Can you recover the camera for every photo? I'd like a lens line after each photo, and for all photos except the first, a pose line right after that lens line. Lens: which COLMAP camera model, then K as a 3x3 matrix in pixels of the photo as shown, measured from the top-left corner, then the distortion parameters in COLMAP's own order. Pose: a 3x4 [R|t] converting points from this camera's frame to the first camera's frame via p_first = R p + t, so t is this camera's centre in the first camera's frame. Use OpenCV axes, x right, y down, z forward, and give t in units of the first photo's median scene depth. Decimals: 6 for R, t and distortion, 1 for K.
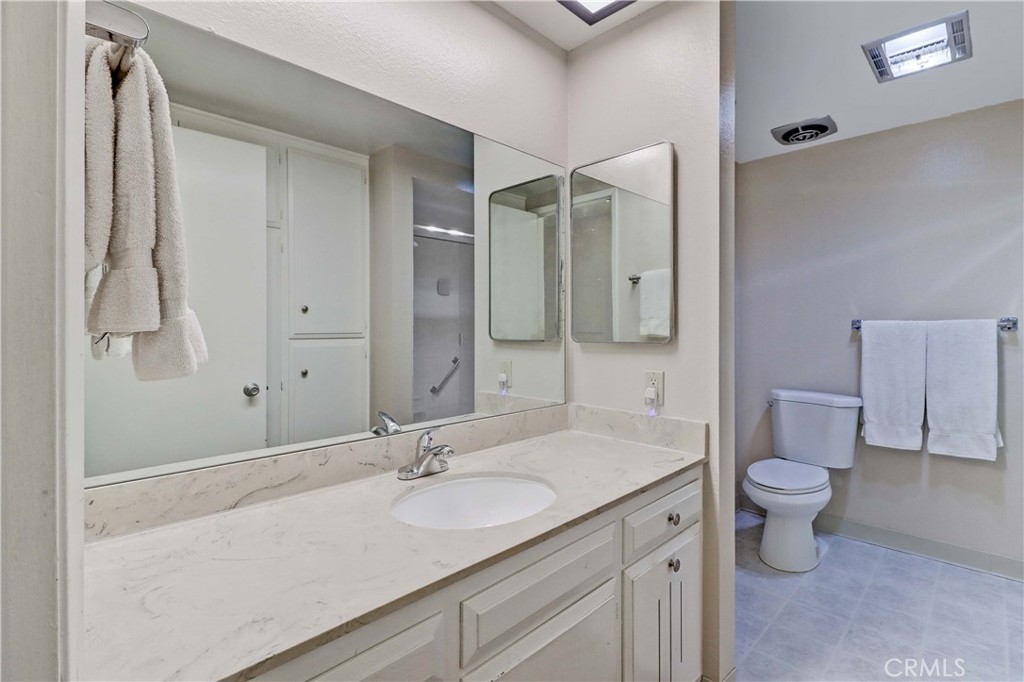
lens RADIAL K [[477.2, 0, 511.8], [0, 477.2, 331.5], [0, 0, 1]] dist [-0.001623, -0.005527]
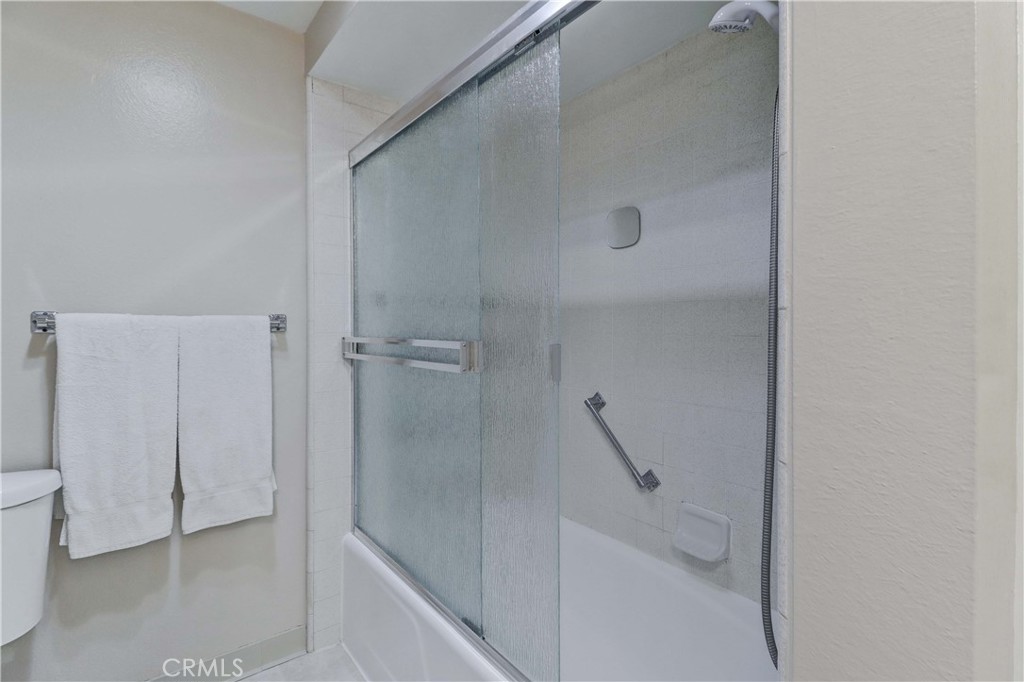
lens RADIAL K [[477.2, 0, 508.8], [0, 477.2, 331.0], [0, 0, 1]] dist [-0.001623, -0.005527]
pose [[0.104616, 0.000811, 0.994512, 0.341864], [0.013099, 0.999912, -0.002193, 0.003867], [-0.994426, 0.013257, 0.104596, 0.559514]]
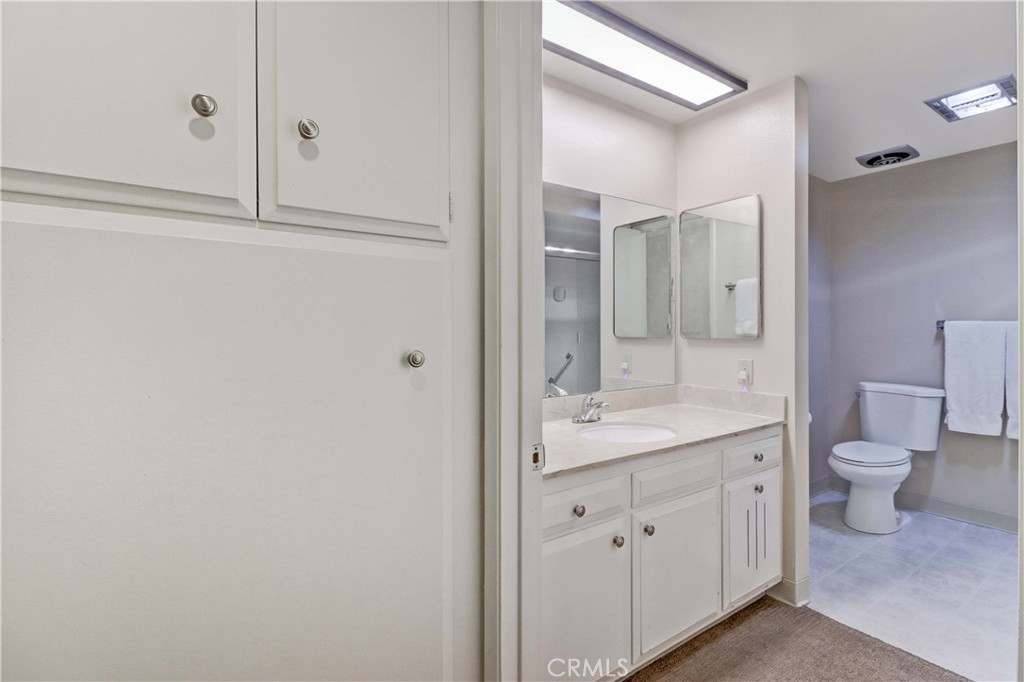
lens RADIAL K [[477.2, 0, 504.0], [0, 477.2, 332.8], [0, 0, 1]] dist [-0.001623, -0.005527]
pose [[0.981686, -0.001153, -0.190503, -0.091027], [0.001127, 0.999999, -0.000244, 0.004241], [0.190503, 0.000025, 0.981687, -0.356475]]
